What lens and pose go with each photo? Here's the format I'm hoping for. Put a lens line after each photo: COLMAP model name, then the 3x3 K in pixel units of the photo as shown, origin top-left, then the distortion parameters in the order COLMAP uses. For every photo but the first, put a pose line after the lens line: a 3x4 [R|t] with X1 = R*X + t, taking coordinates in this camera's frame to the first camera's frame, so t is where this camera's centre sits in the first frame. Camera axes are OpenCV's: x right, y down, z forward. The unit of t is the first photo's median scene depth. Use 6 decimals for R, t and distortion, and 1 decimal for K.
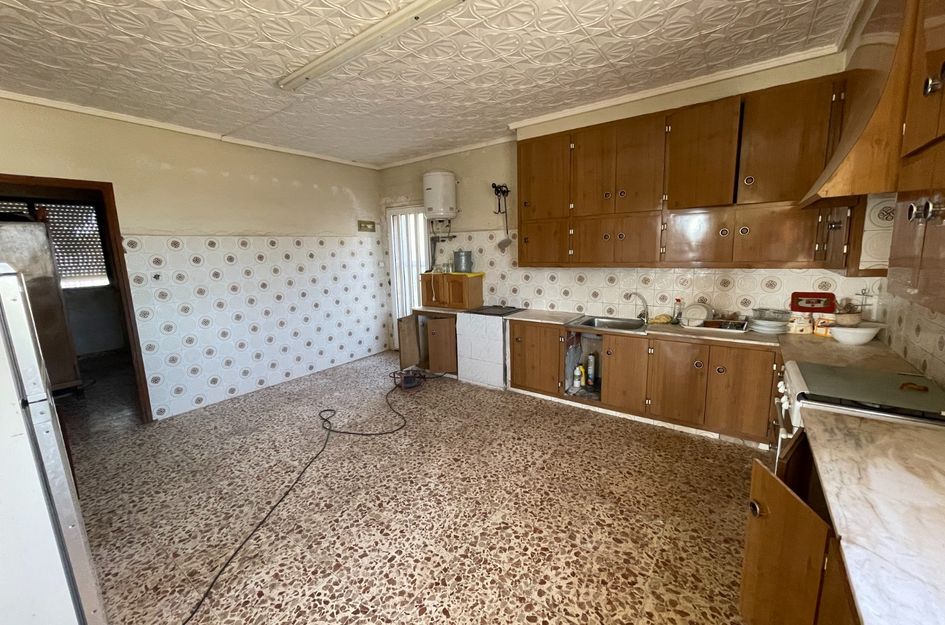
lens RADIAL K [[384.2, 0, 472.5], [0, 384.2, 312.5], [0, 0, 1]] dist [-0.000402, -0.000127]
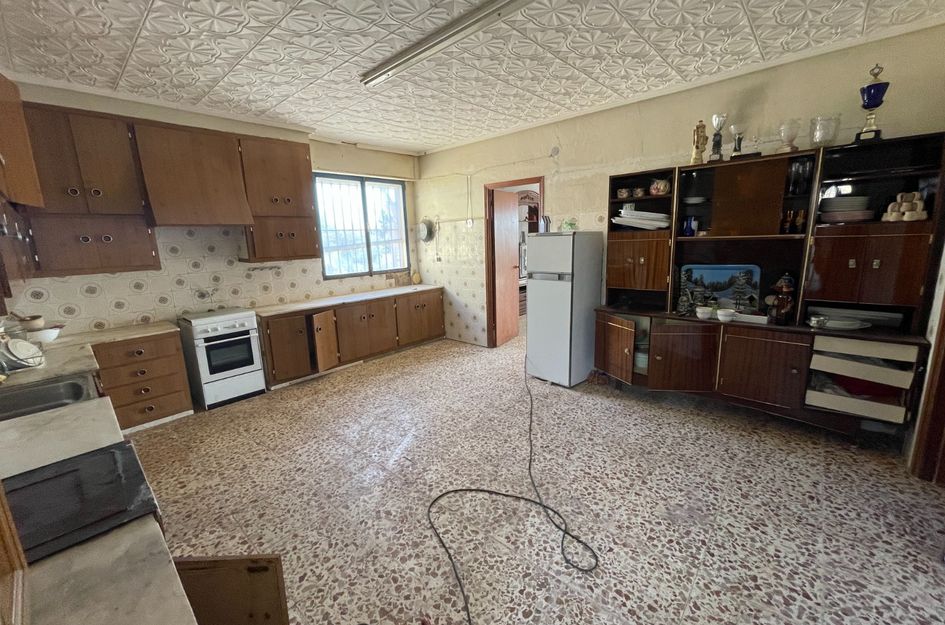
lens RADIAL K [[384.2, 0, 472.5], [0, 384.2, 312.5], [0, 0, 1]] dist [-0.000402, -0.000127]
pose [[-0.991876, 0.041300, 0.120314, -0.394006], [0.081468, 0.932645, 0.351477, -0.273413], [-0.097694, 0.358424, -0.928433, 1.715799]]
